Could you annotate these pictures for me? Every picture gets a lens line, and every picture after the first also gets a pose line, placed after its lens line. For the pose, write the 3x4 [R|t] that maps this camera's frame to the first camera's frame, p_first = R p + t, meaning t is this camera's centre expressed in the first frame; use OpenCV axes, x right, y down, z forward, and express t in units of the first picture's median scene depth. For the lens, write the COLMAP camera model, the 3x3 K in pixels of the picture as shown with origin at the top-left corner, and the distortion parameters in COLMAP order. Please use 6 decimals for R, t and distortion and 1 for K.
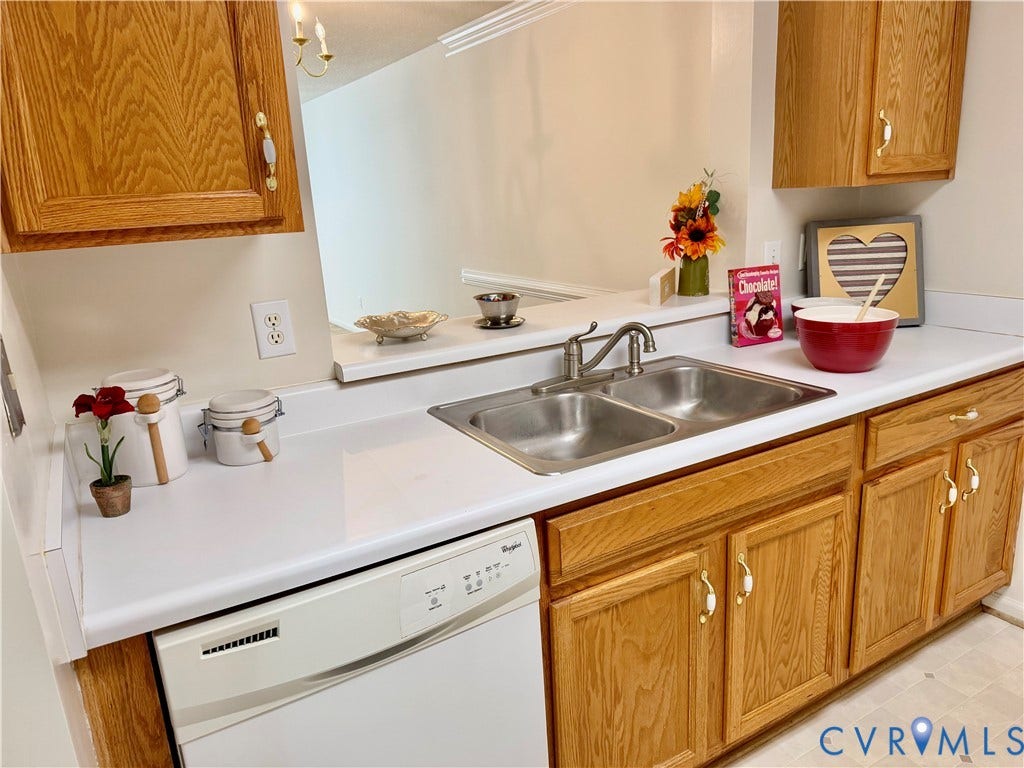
lens RADIAL K [[728.9, 0, 504.3], [0, 728.9, 392.9], [0, 0, 1]] dist [0.031282, -0.062285]
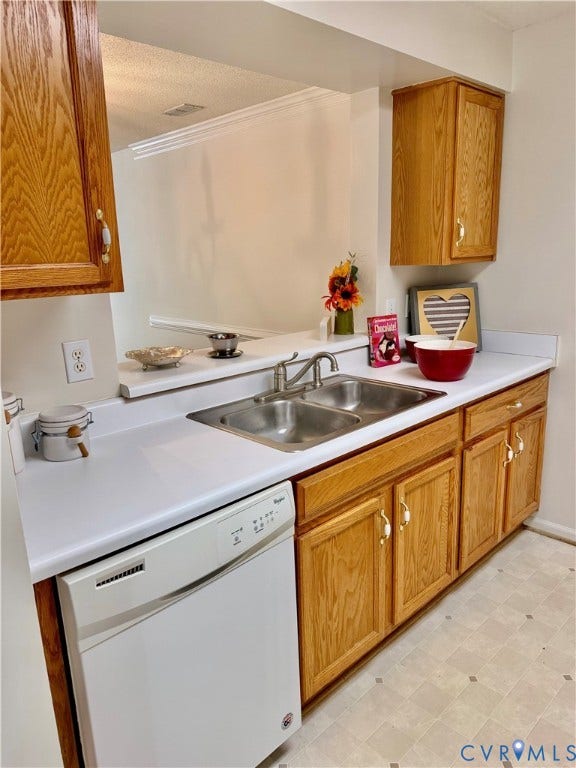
lens RADIAL K [[546.6, 0, 286.9], [0, 546.6, 387.2], [0, 0, 1]] dist [0.031282, -0.062285]
pose [[0.971320, -0.032415, 0.235555, -0.166168], [0.041638, 0.998544, -0.034282, 0.012287], [-0.234101, 0.043107, 0.971256, -0.082351]]
